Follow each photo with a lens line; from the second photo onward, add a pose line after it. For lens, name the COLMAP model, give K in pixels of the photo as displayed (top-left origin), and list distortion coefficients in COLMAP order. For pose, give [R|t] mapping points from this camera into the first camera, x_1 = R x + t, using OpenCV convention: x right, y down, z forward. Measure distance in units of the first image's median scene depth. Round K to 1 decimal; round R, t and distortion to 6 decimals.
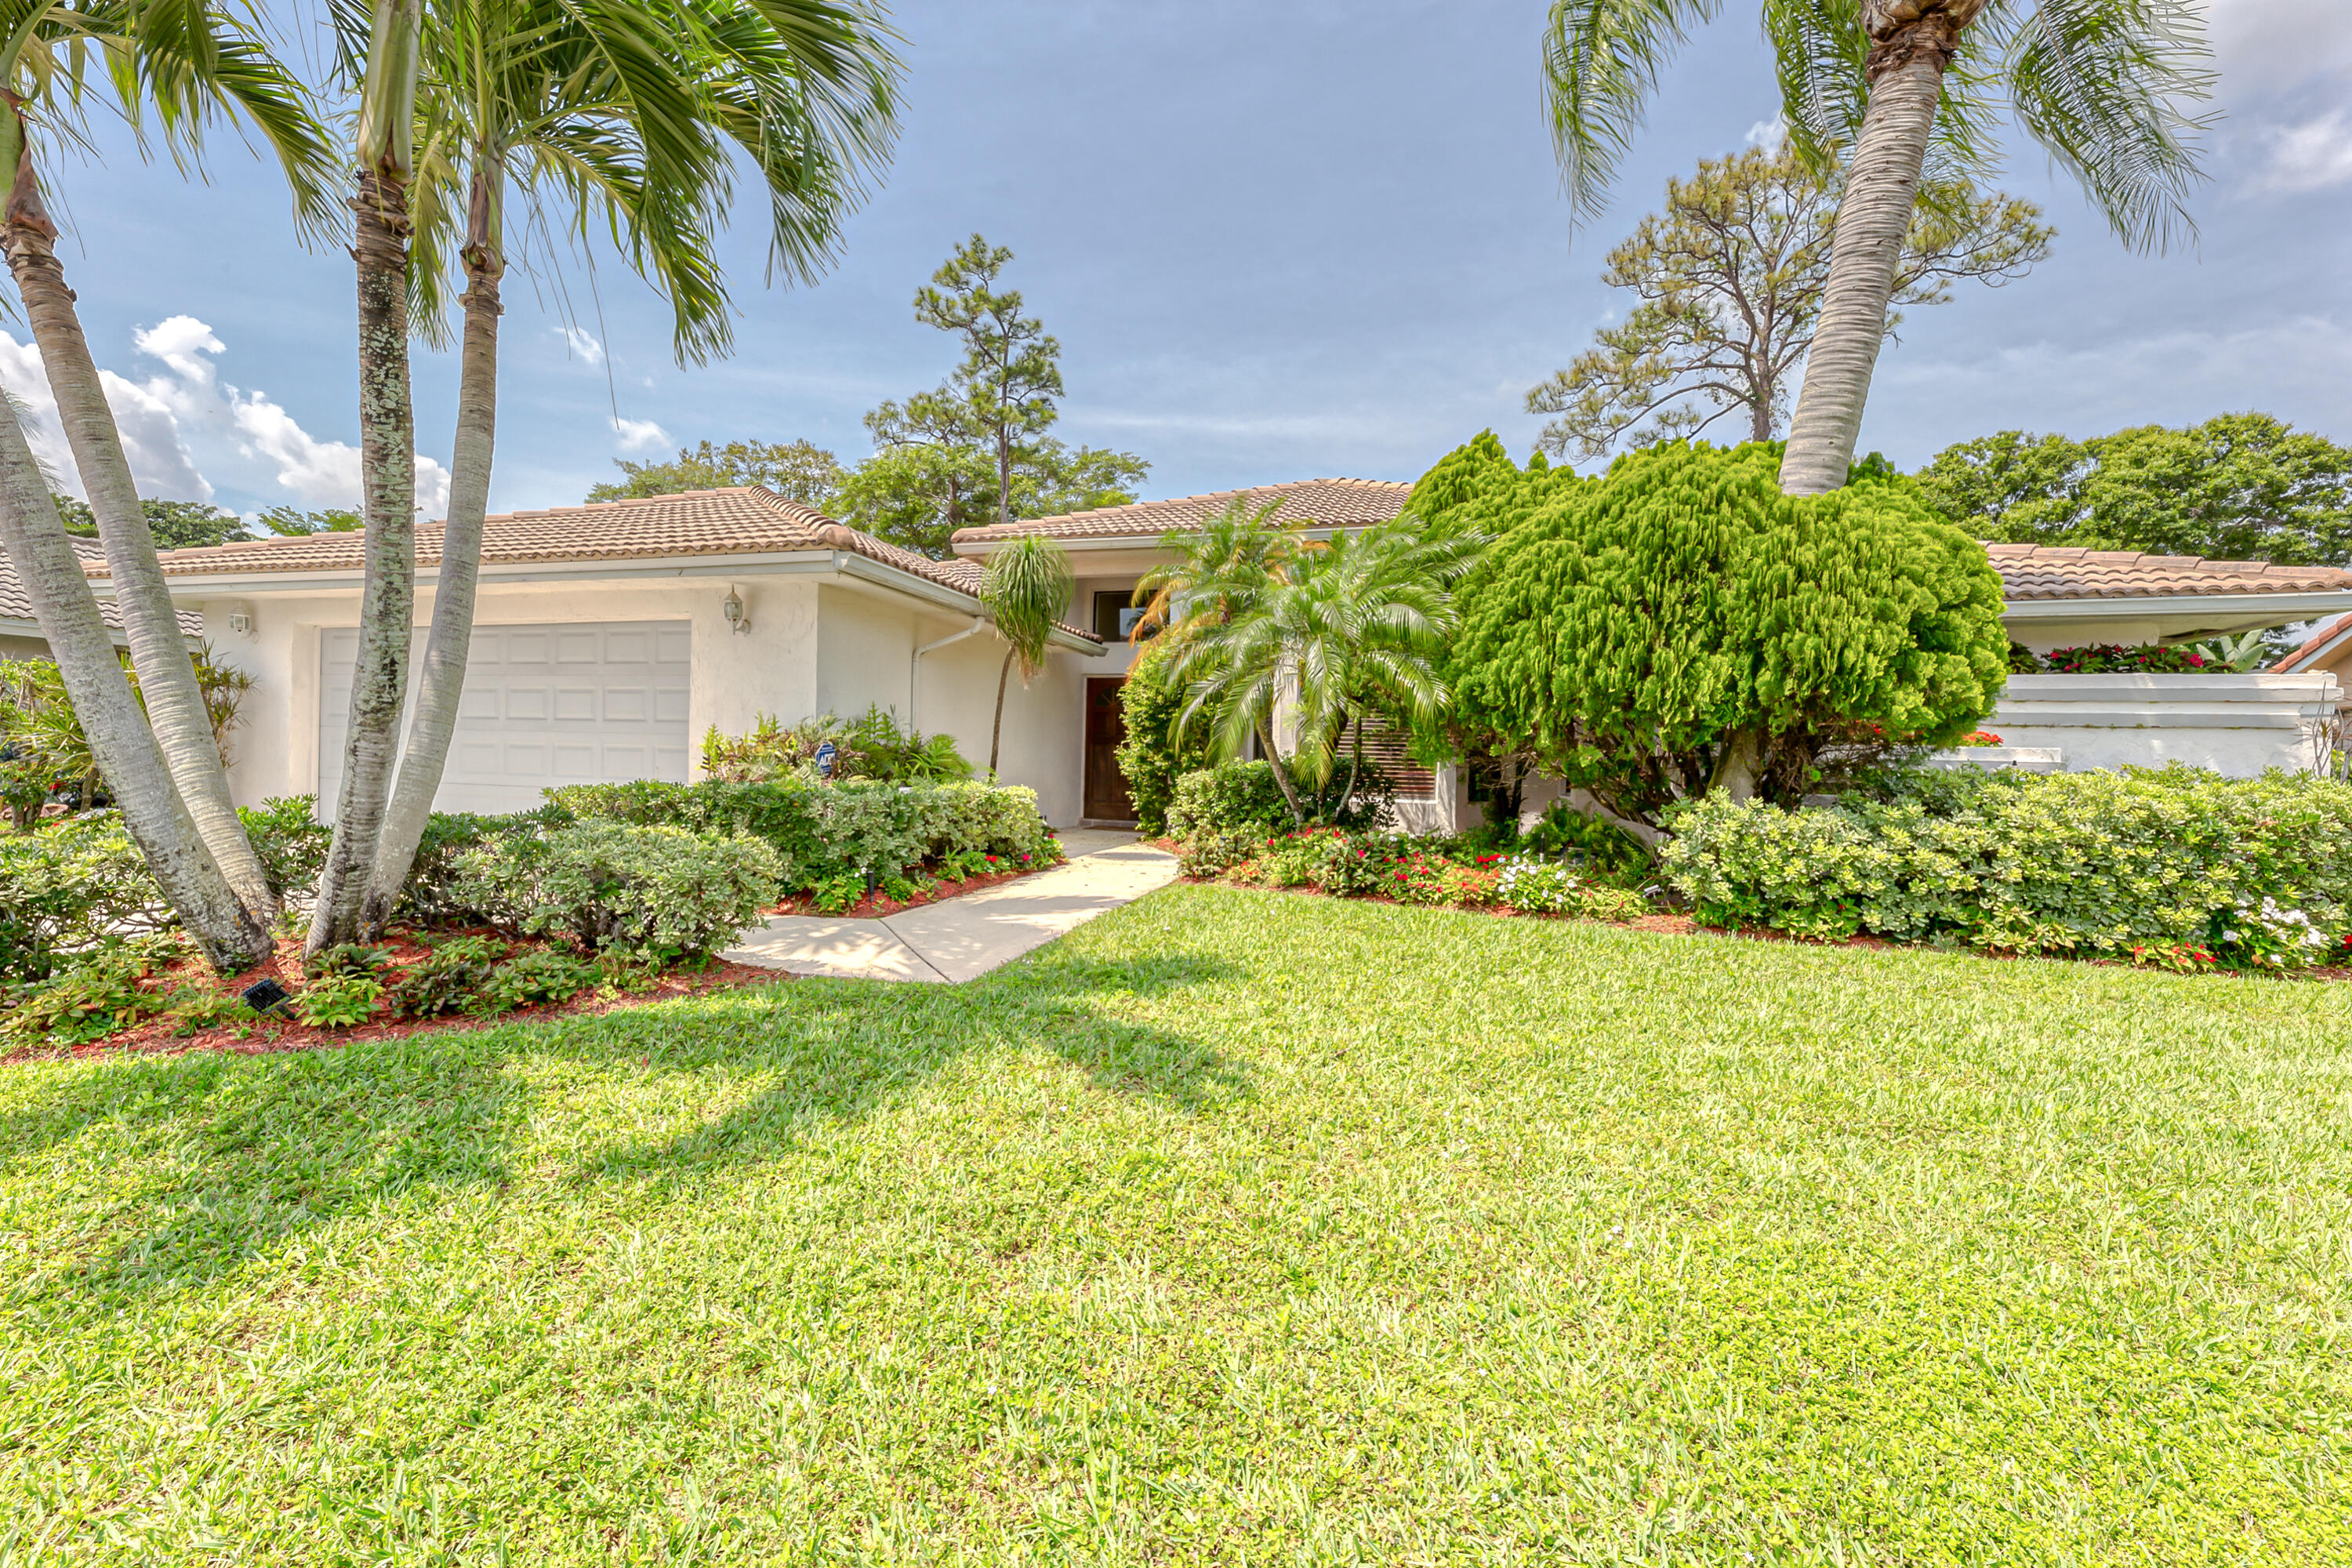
lens RADIAL K [[943.3, 0, 1175.1], [0, 943.3, 784.9], [0, 0, 1]] dist [-0.003480, -0.000670]
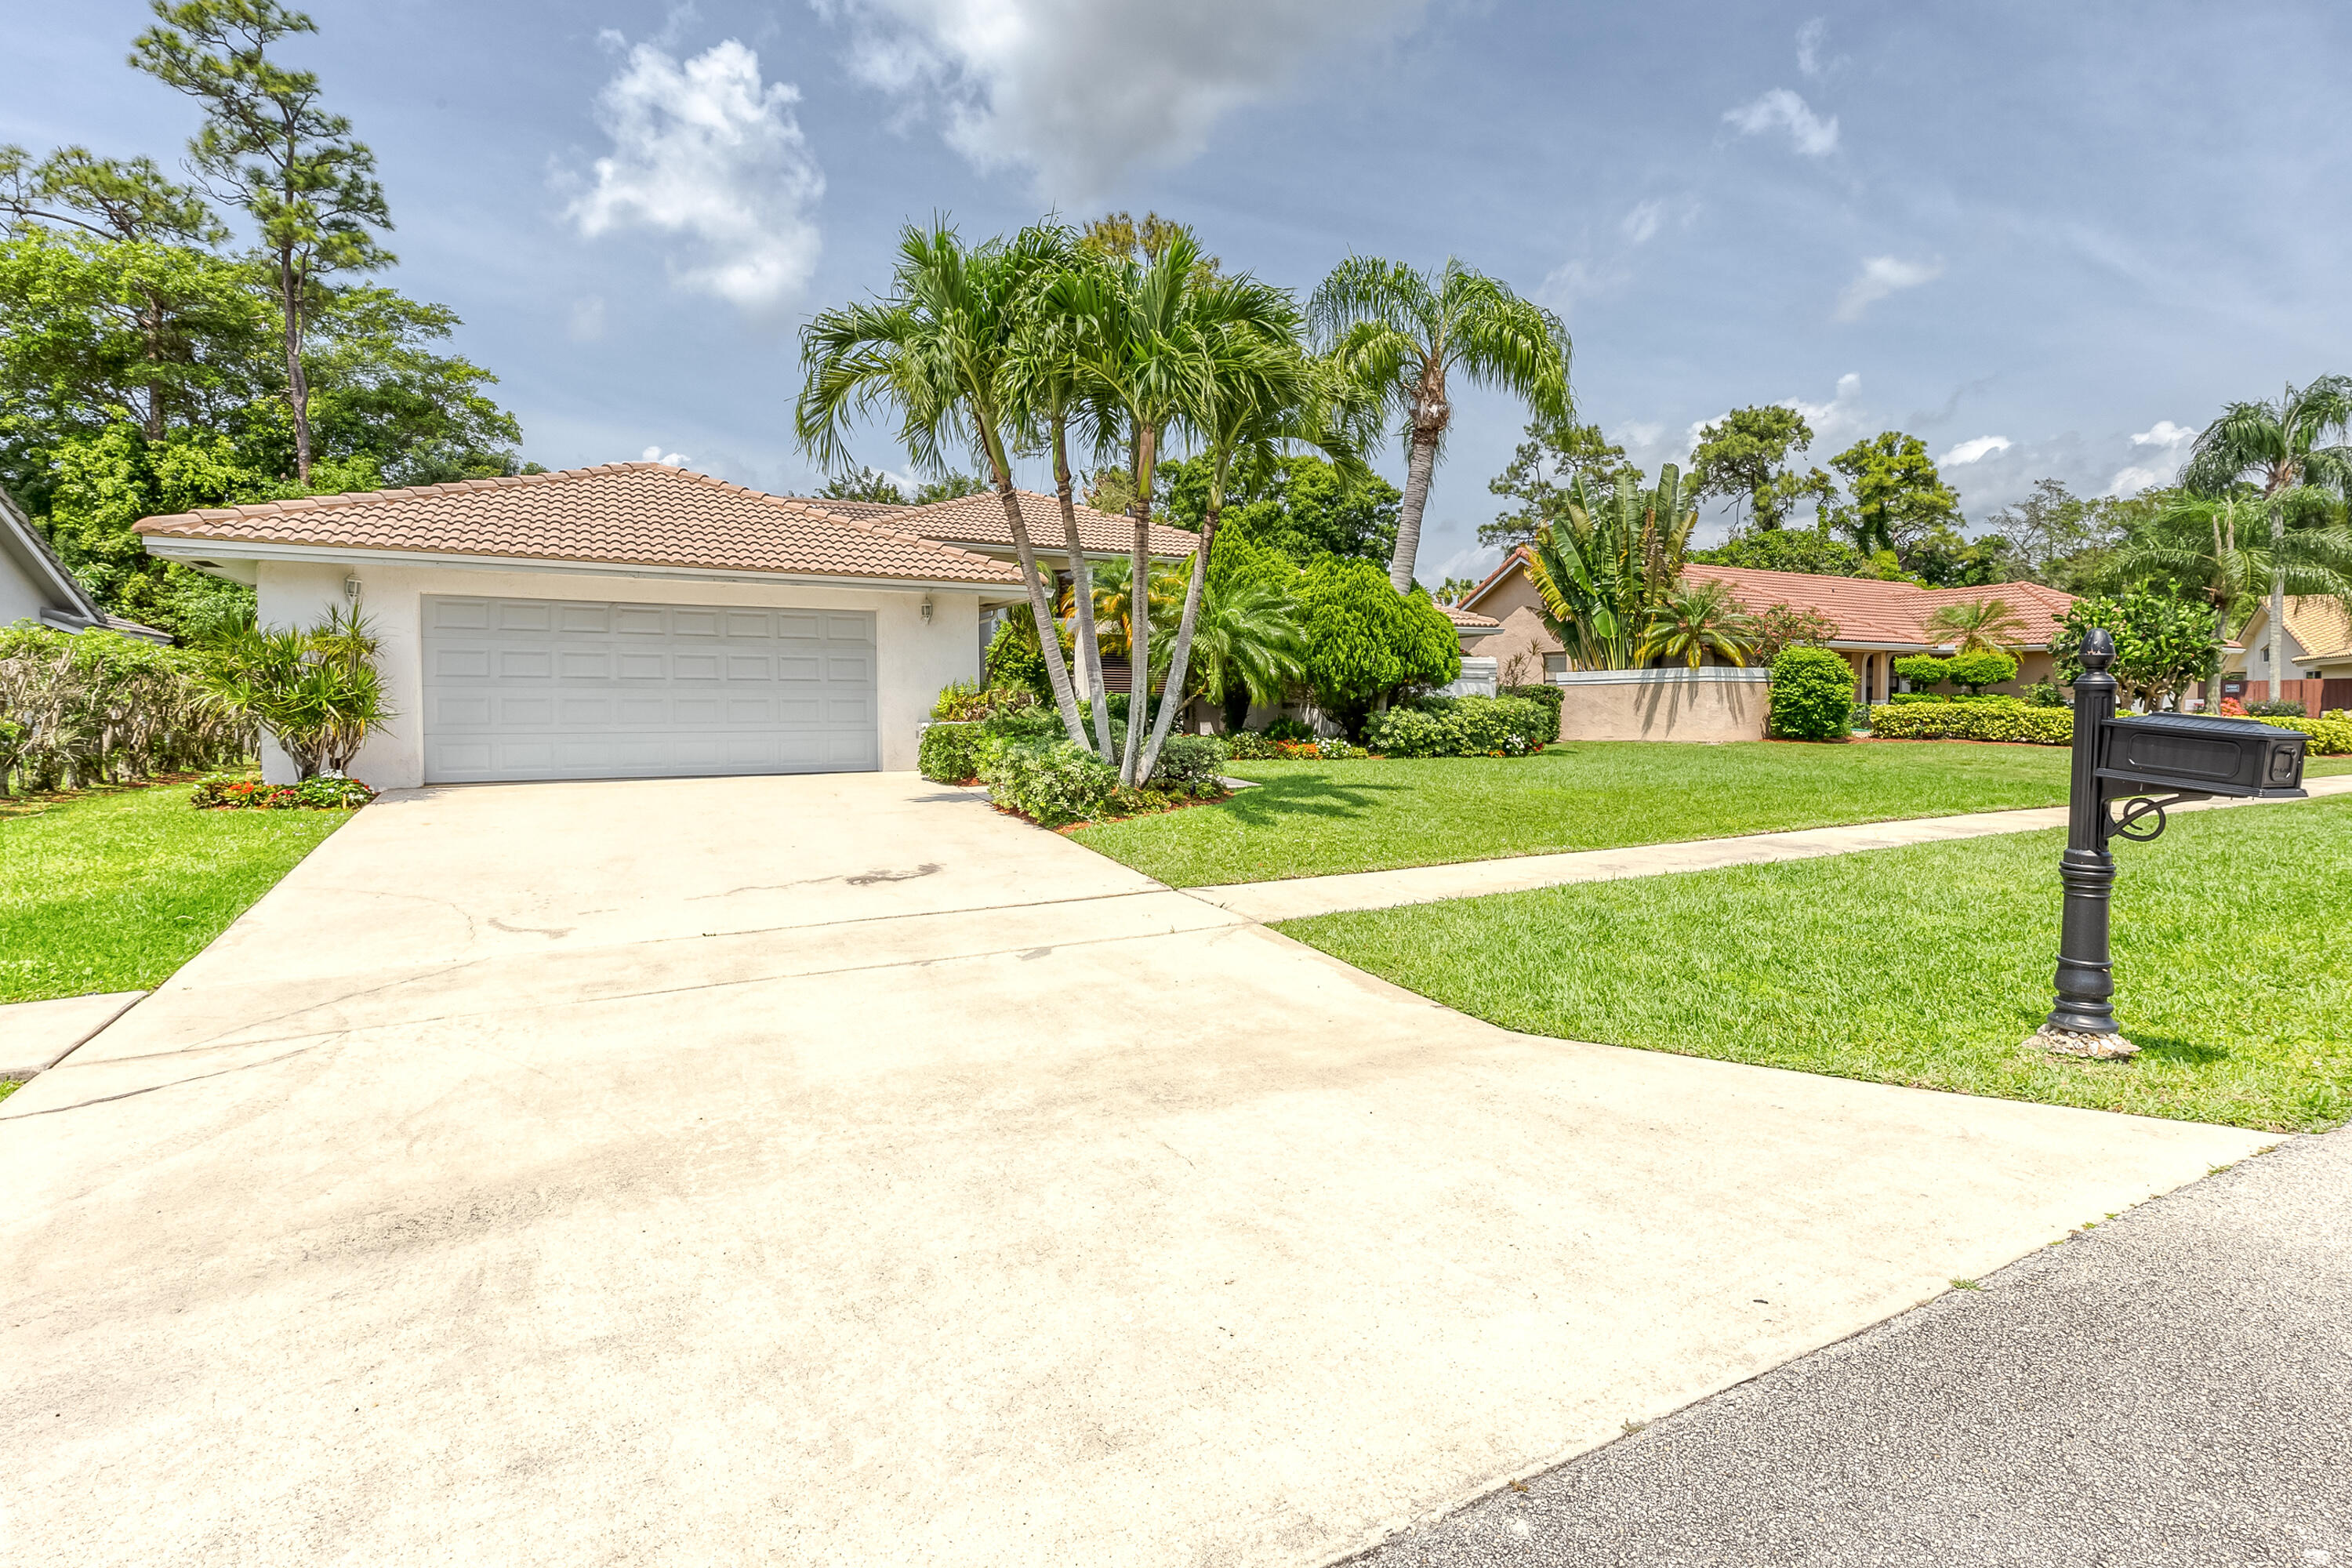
lens RADIAL K [[1083.6, 0, 1177.5], [0, 1083.6, 786.8], [0, 0, 1]] dist [-0.004957, -0.000998]
pose [[0.731136, -0.079745, 0.677555, -1.392153], [0.030220, 0.995956, 0.084610, -0.032656], [-0.681562, -0.041385, 0.730589, -0.594863]]
